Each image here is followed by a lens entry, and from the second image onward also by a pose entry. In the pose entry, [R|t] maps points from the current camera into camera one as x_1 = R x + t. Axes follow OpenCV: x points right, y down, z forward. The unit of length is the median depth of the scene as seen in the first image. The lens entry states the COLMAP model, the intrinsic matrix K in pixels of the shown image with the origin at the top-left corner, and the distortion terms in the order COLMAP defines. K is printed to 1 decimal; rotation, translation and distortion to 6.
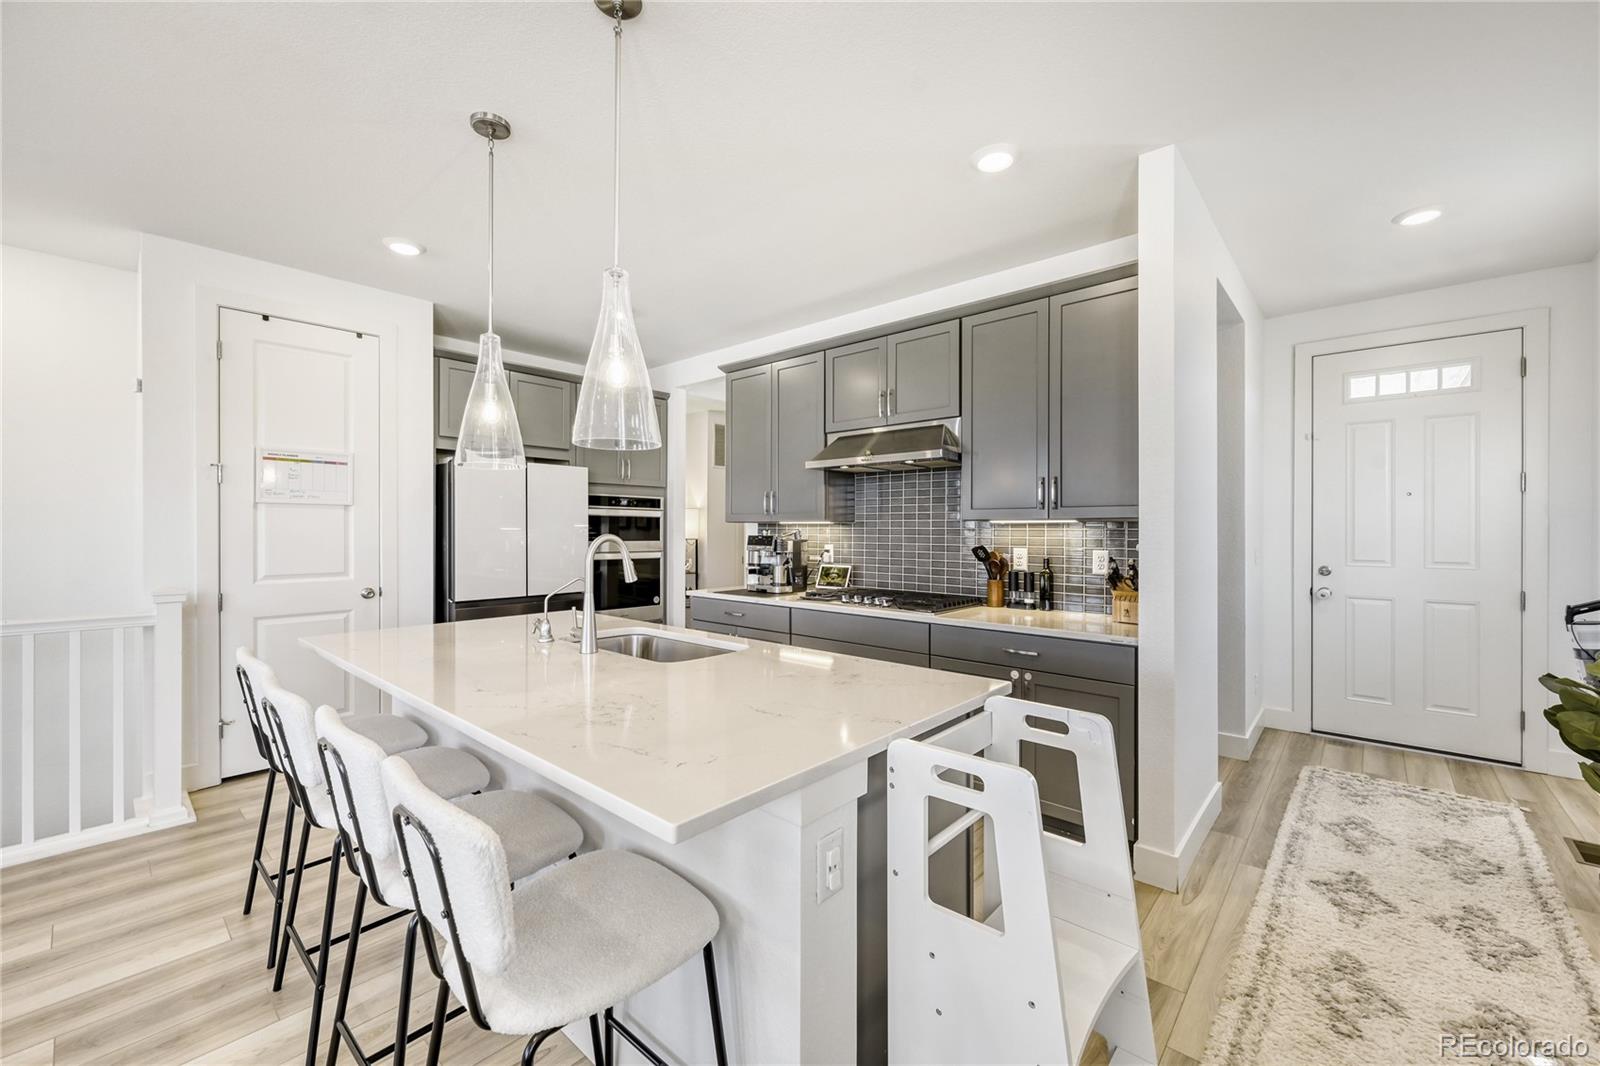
lens RADIAL K [[630.8, 0, 781.8], [0, 630.8, 534.2], [0, 0, 1]] dist [-0.000991, -0.000064]
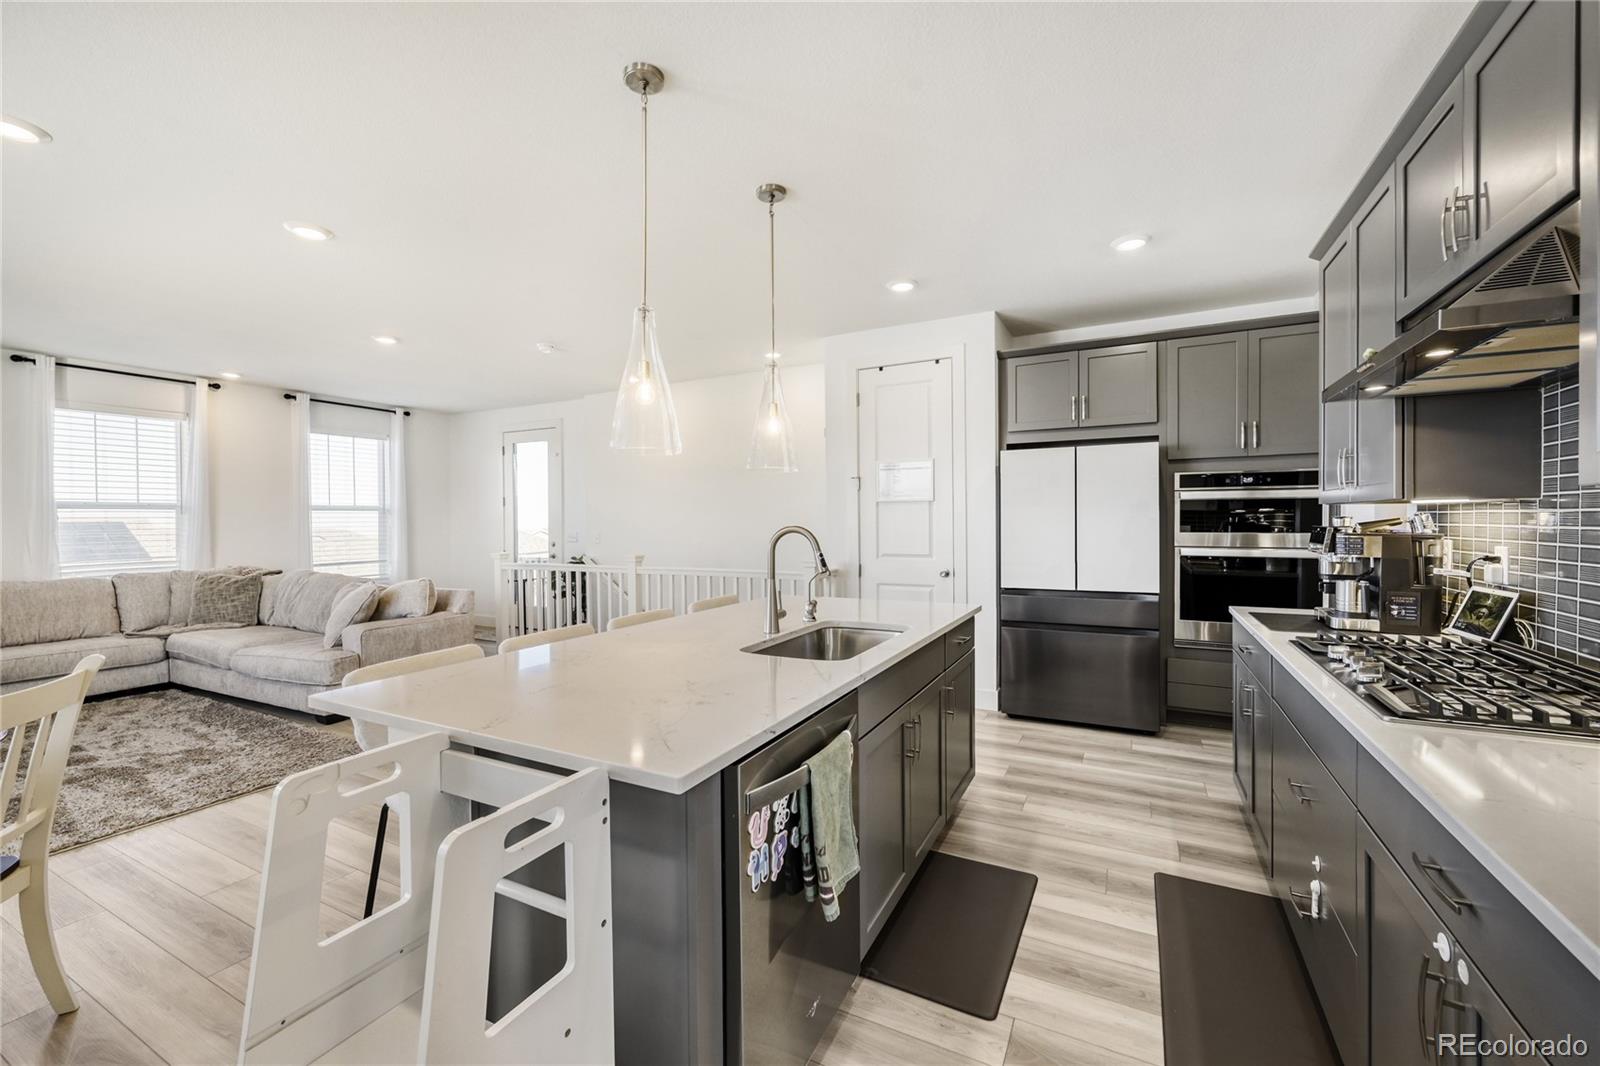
lens RADIAL K [[630.8, 0, 823.4], [0, 630.8, 505.5], [0, 0, 1]] dist [-0.000991, -0.000064]
pose [[0.296803, -0.027428, -0.954545, 0.456403], [0.002363, 0.999605, -0.027988, -0.002013], [0.954936, 0.006051, 0.296751, 0.458847]]
